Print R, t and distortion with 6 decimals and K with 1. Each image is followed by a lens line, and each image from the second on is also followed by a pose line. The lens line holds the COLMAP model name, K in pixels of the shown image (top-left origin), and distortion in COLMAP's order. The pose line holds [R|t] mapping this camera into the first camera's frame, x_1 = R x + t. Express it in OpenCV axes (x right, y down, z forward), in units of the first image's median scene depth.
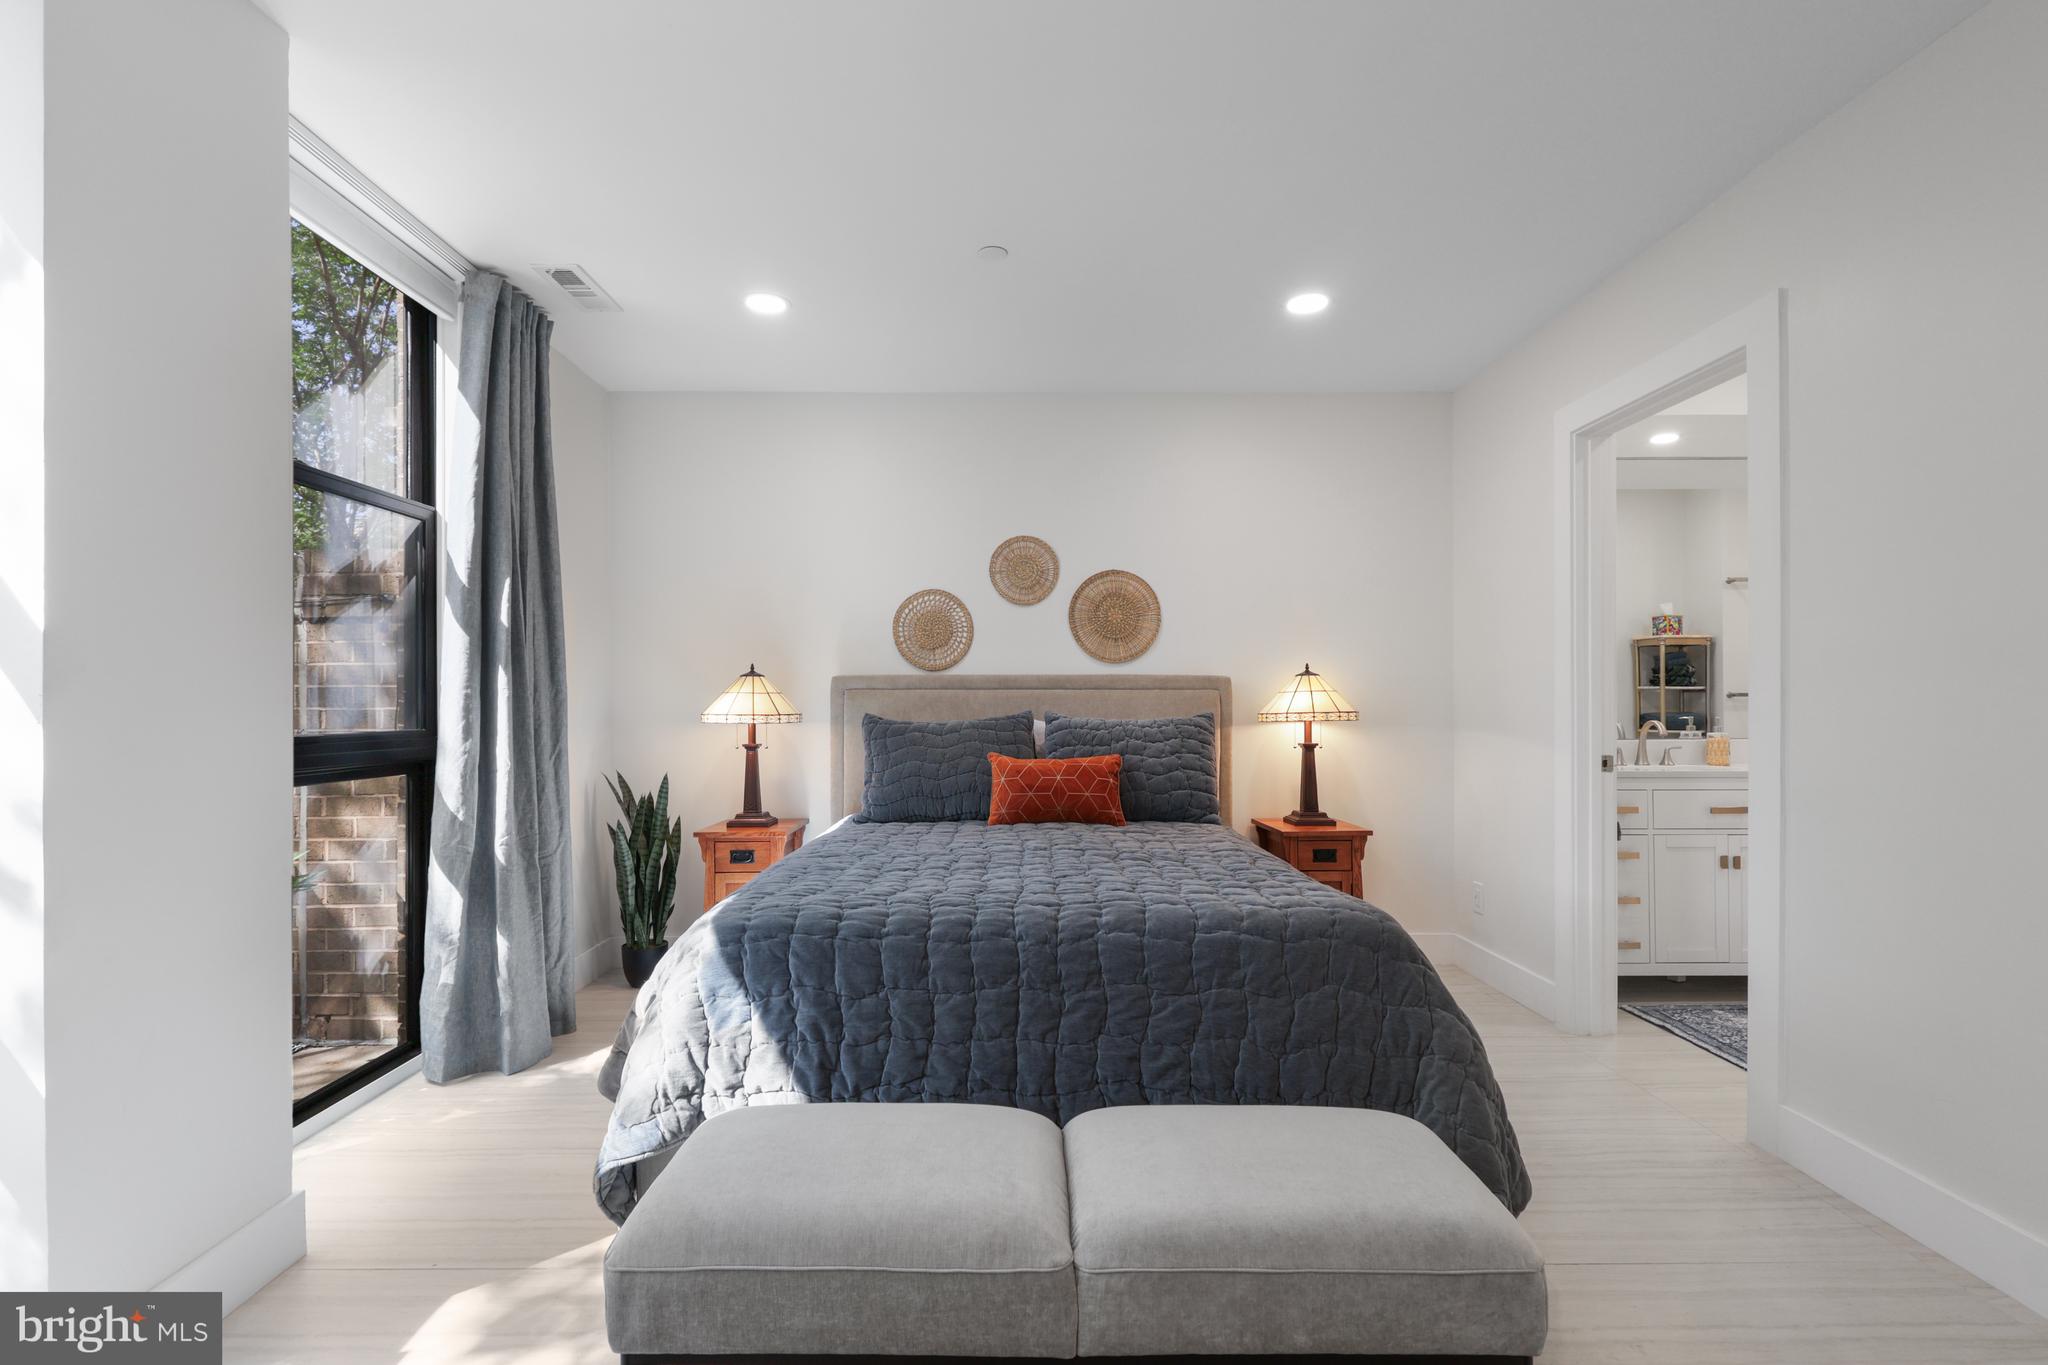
lens RADIAL K [[949.8, 0, 1020.0], [0, 949.8, 702.1], [0, 0, 1]] dist [-0.000421, 0.000553]
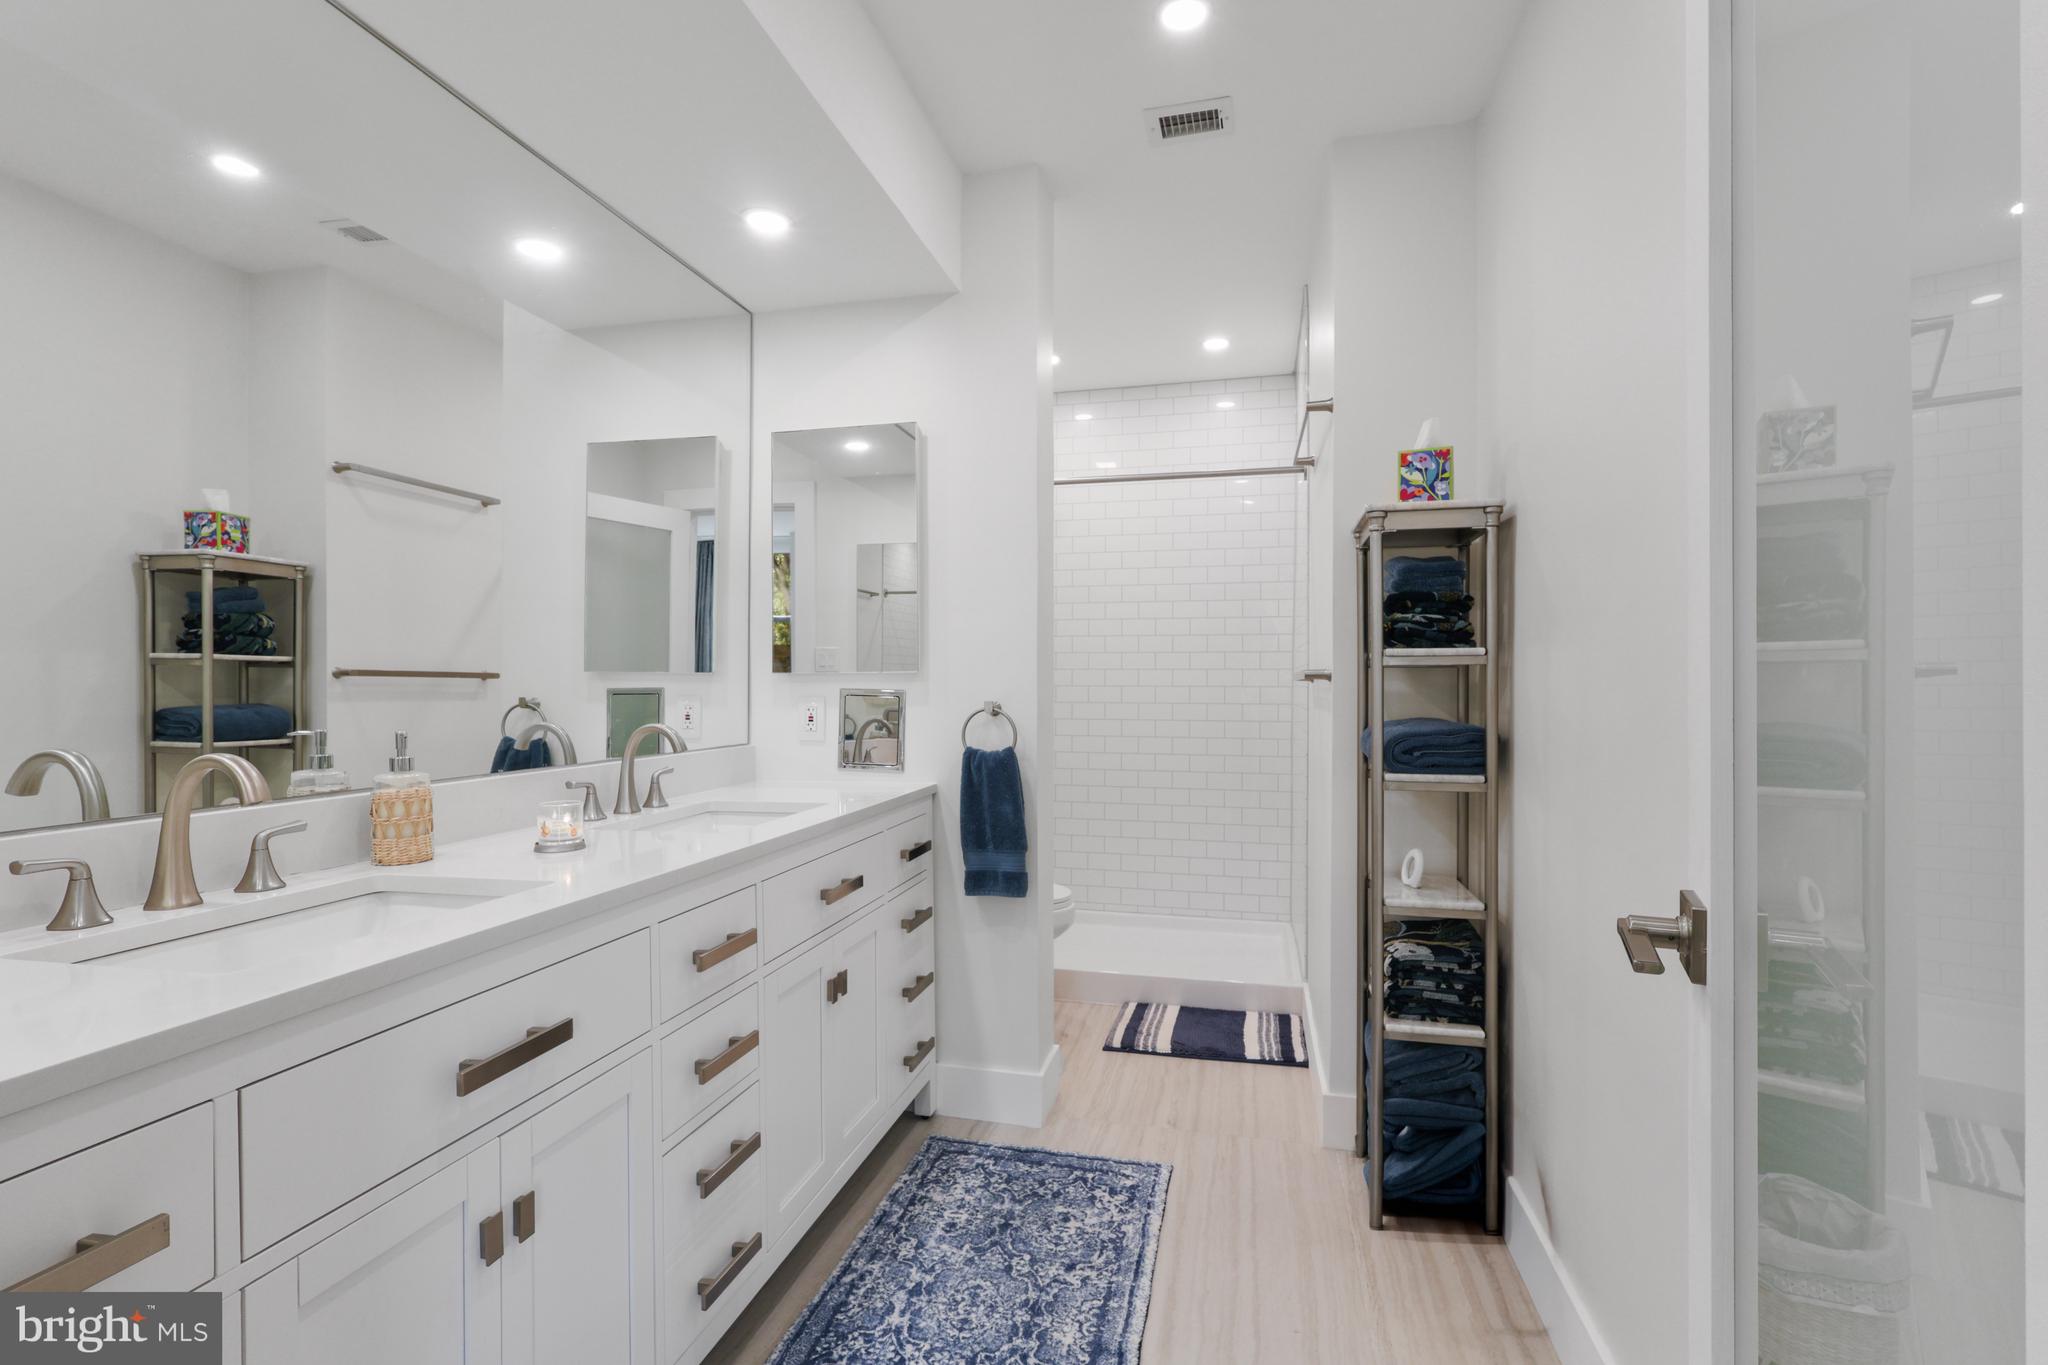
lens RADIAL K [[949.8, 0, 1017.0], [0, 949.8, 685.0], [0, 0, 1]] dist [-0.000421, 0.000553]
pose [[0.248608, 0.002900, 0.968600, 0.330611], [-0.005156, 0.999985, -0.001671, -0.001595], [-0.968590, -0.004578, 0.248620, 0.512255]]
